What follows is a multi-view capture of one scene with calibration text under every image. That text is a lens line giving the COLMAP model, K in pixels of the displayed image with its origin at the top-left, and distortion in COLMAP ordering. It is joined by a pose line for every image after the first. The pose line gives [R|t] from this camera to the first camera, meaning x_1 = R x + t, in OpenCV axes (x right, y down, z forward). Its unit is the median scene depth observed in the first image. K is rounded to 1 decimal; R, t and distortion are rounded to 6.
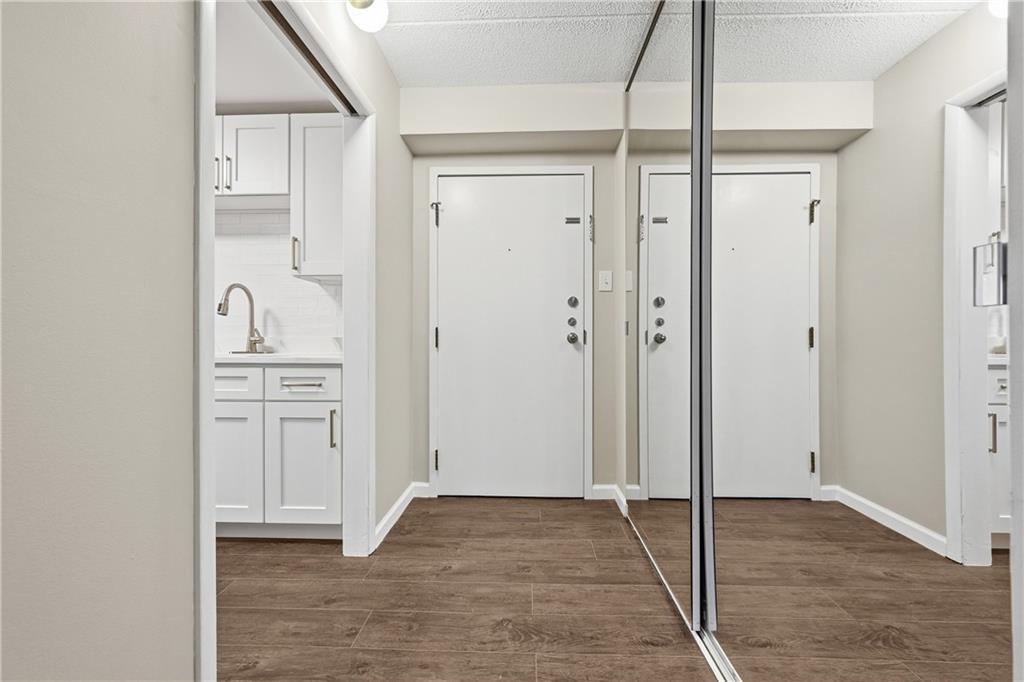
lens RADIAL K [[411.7, 0, 511.6], [0, 411.7, 340.5], [0, 0, 1]] dist [-0.000115, 0.000326]
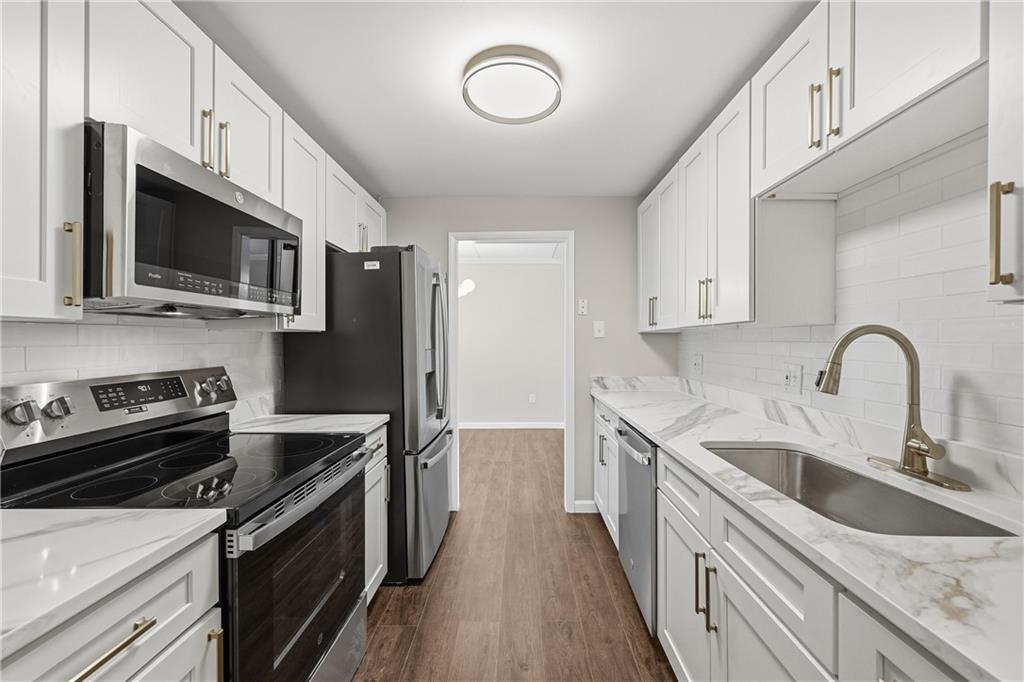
lens RADIAL K [[411.7, 0, 509.3], [0, 411.7, 340.6], [0, 0, 1]] dist [-0.000115, 0.000326]
pose [[0.035071, 0.000299, -0.999385, -0.220730], [-0.005222, 0.999986, 0.000116, -0.125918], [0.999371, 0.005215, 0.035072, 0.605174]]
